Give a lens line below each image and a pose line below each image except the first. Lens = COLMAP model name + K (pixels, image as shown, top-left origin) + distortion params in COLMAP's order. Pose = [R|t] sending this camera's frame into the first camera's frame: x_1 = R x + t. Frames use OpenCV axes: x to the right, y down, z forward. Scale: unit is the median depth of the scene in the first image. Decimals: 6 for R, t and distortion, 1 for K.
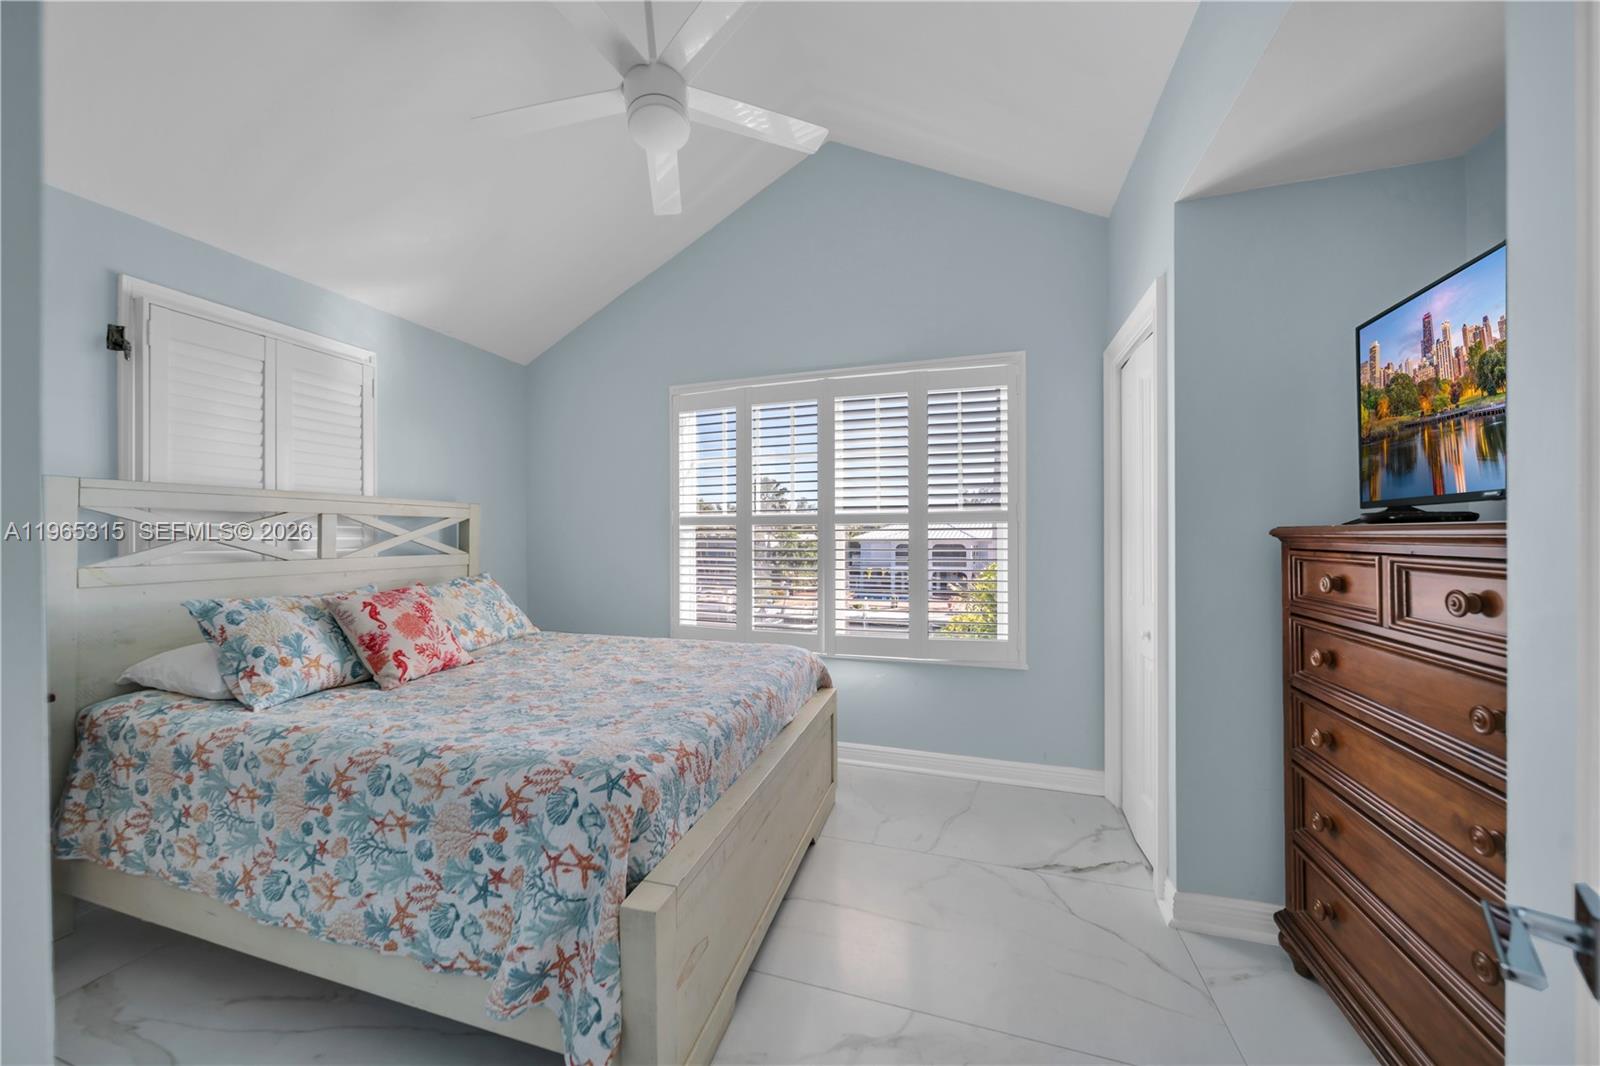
lens RADIAL K [[558.4, 0, 797.6], [0, 558.4, 539.3], [0, 0, 1]] dist [-0.000821, 0.000043]
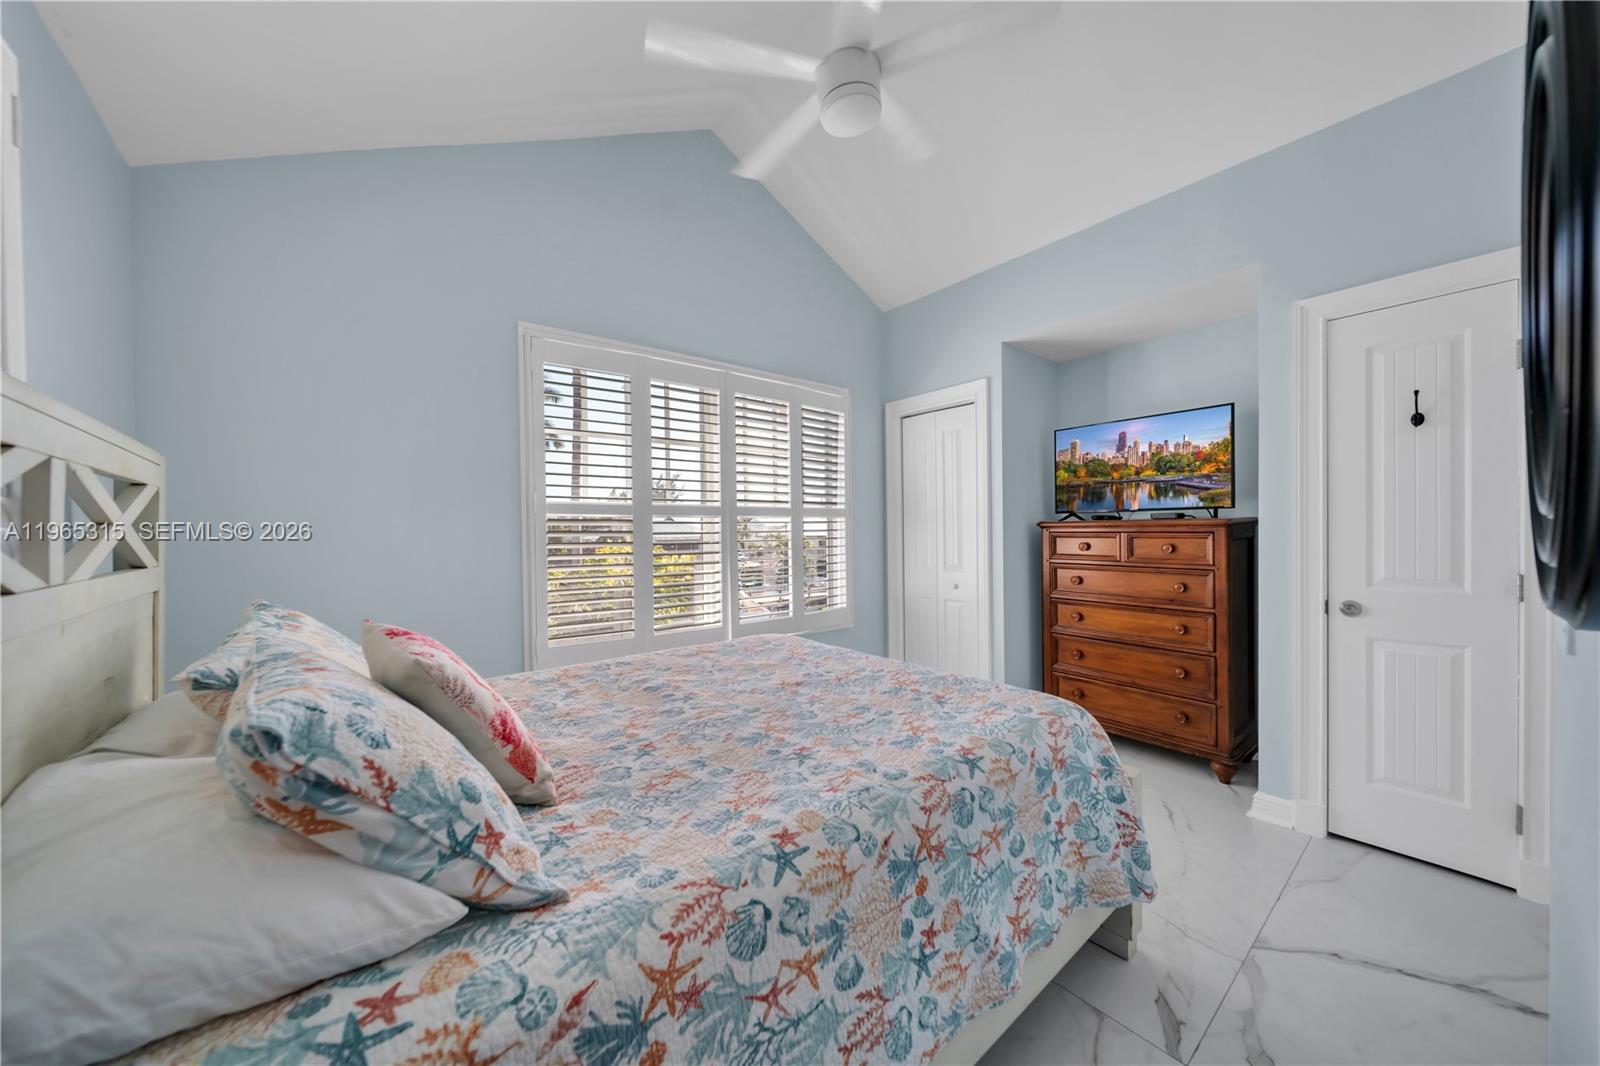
lens RADIAL K [[558.4, 0, 797.6], [0, 558.4, 539.3], [0, 0, 1]] dist [-0.000821, 0.000043]
pose [[0.579075, -0.007095, 0.815243, -1.228225], [-0.002403, 0.999943, 0.010410, 0.002217], [-0.815271, -0.007987, 0.579025, 0.624701]]
